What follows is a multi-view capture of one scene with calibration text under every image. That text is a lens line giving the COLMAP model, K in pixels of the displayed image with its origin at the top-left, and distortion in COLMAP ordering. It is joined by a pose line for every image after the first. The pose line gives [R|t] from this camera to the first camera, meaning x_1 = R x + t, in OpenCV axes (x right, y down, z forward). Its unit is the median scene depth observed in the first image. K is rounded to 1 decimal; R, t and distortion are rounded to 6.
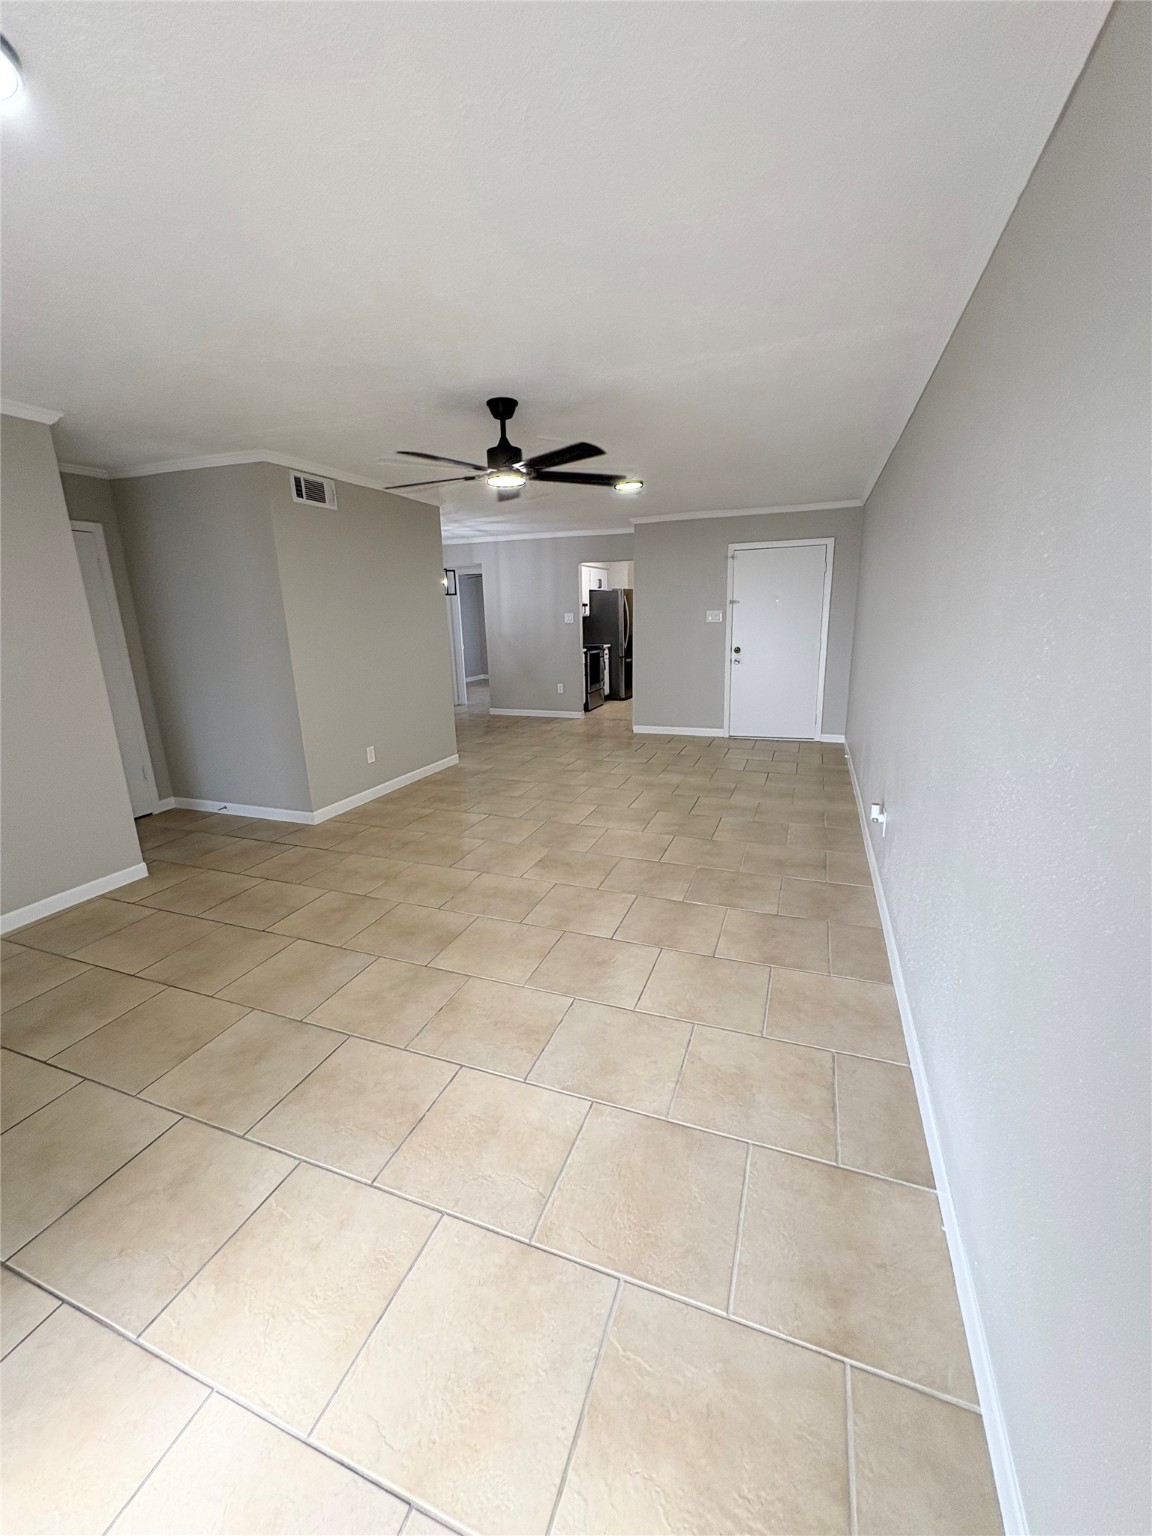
lens RADIAL K [[611.3, 0, 573.9], [0, 611.3, 764.3], [0, 0, 1]] dist [0.000716, -0.000020]
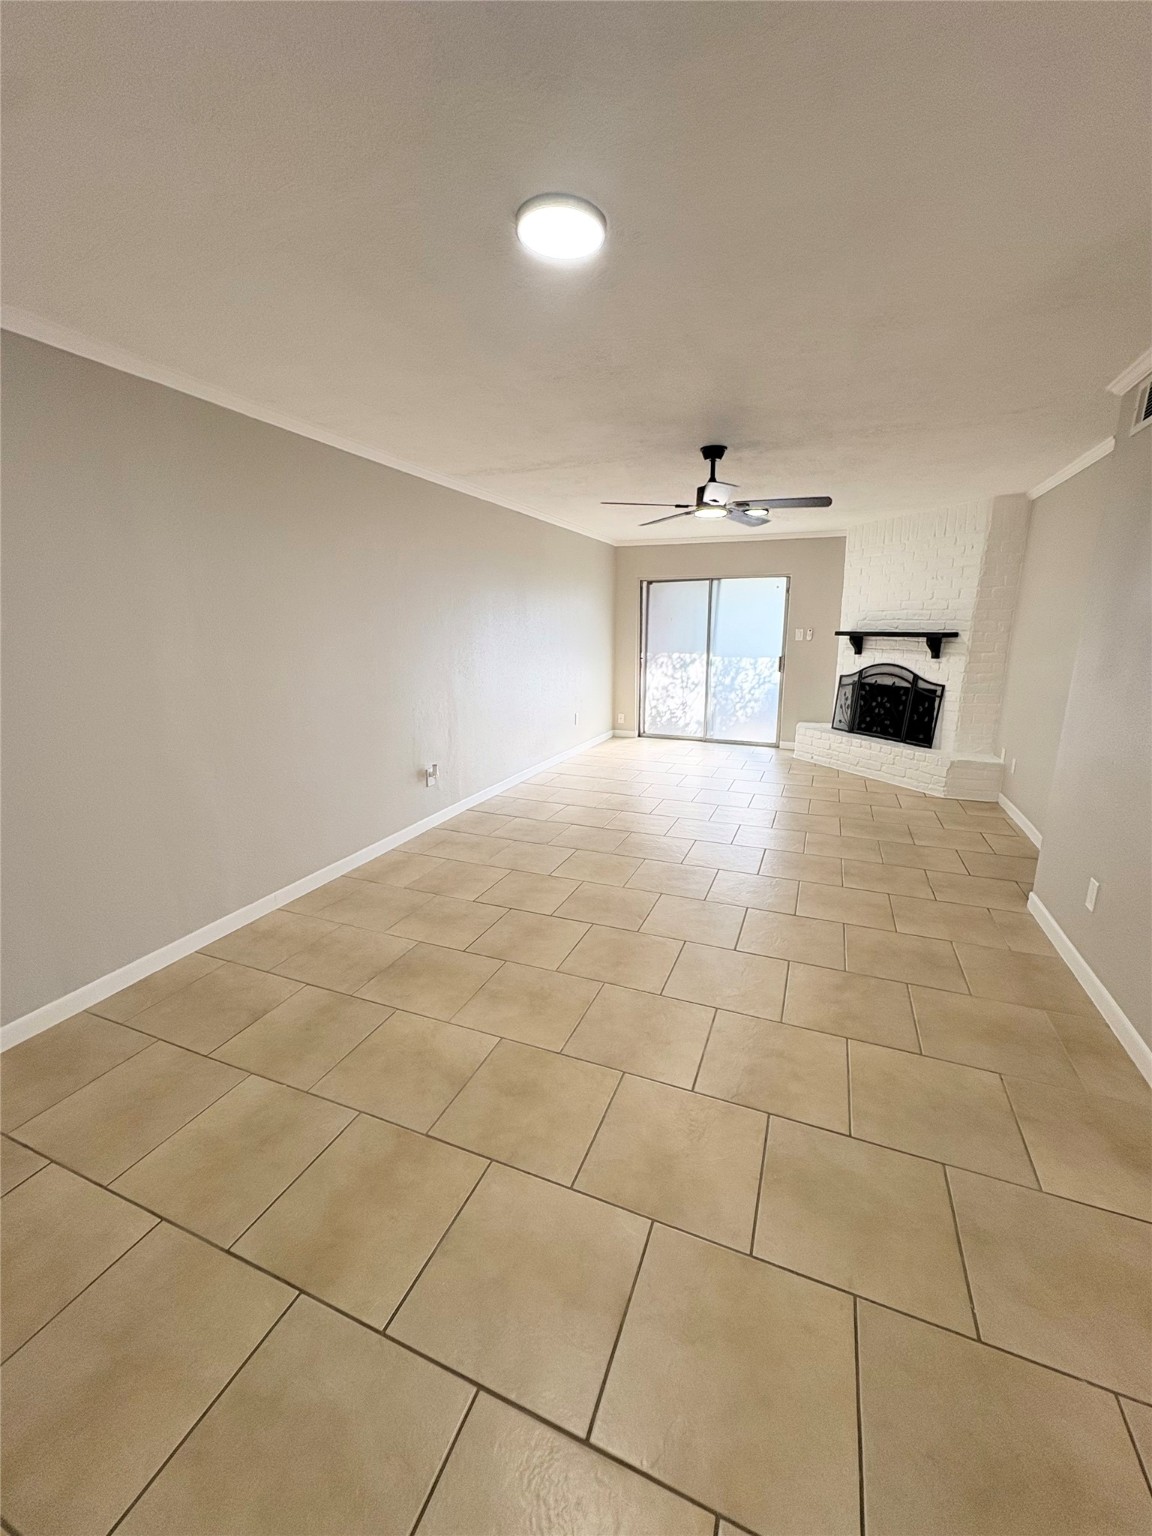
lens RADIAL K [[611.3, 0, 577.7], [0, 611.3, 767.8], [0, 0, 1]] dist [0.000716, -0.000020]
pose [[-0.999472, 0.020609, 0.025112, 0.093304], [0.029833, 0.888240, 0.458410, -0.416412], [-0.012858, 0.458917, -0.888386, 1.655670]]
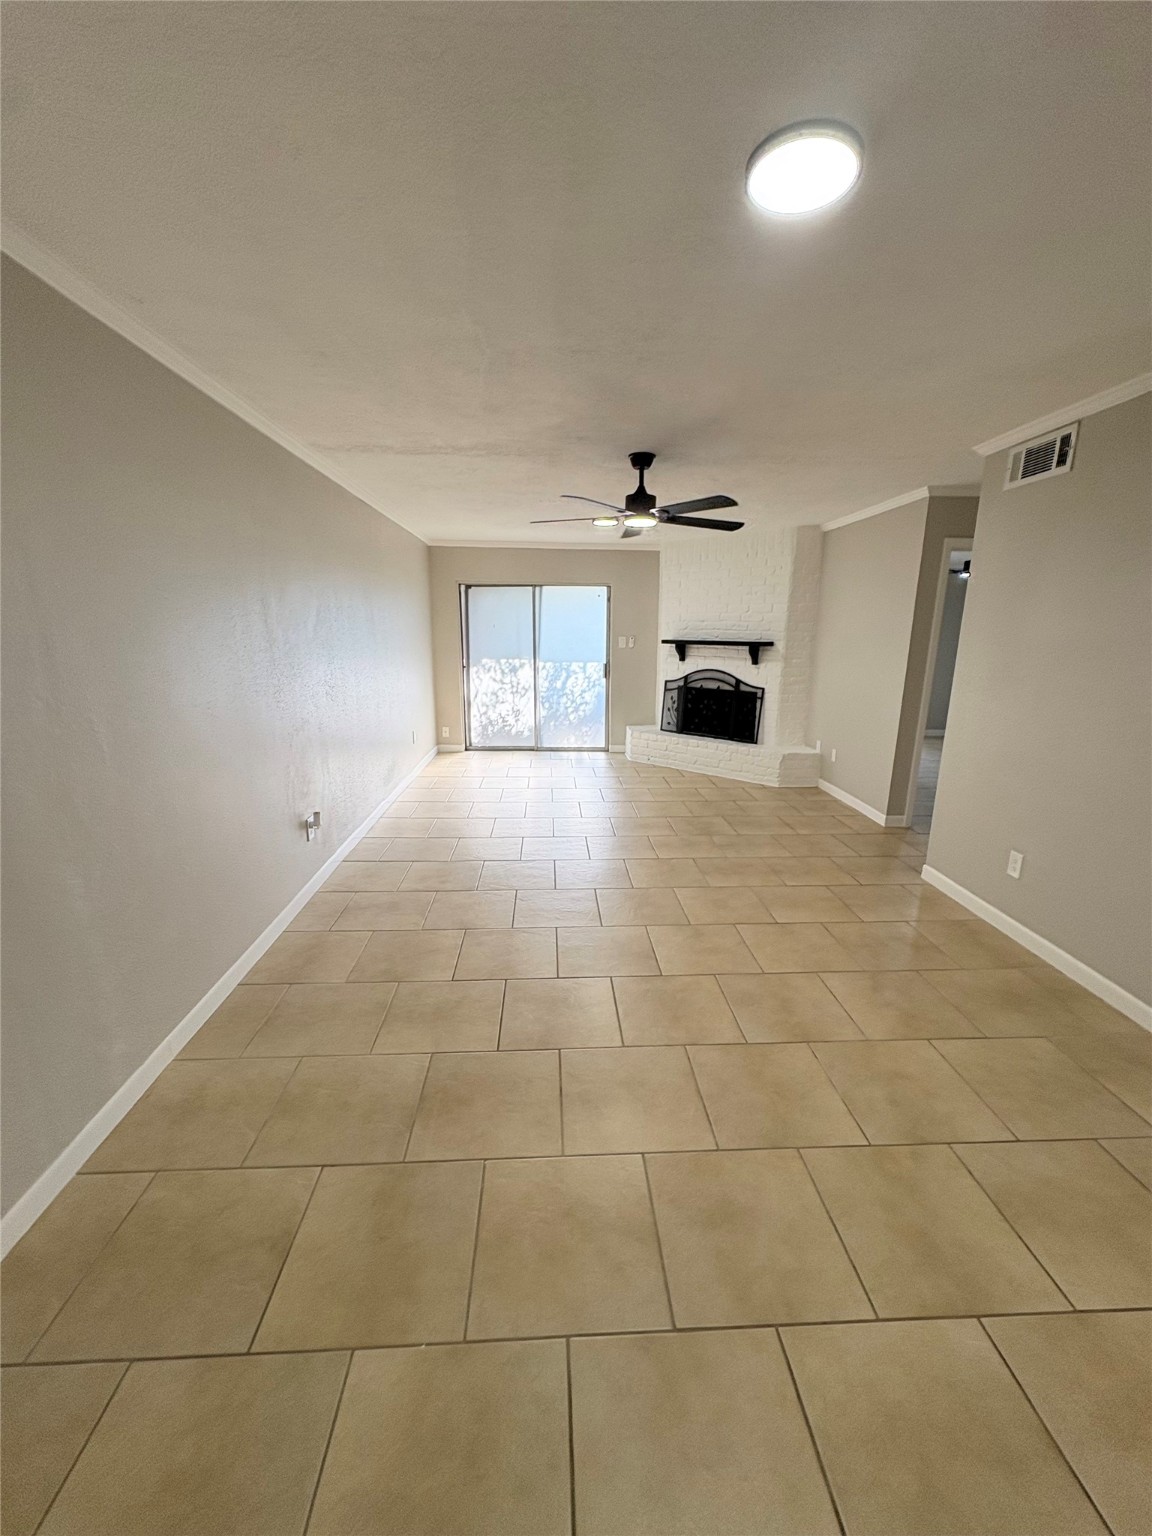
lens RADIAL K [[611.3, 0, 578.5], [0, 611.3, 764.5], [0, 0, 1]] dist [0.000716, -0.000020]
pose [[-0.913375, 0.104661, -0.393436, 0.357313], [-0.087286, 0.893576, 0.440345, -0.400009], [0.397652, 0.436541, -0.807035, 1.505398]]
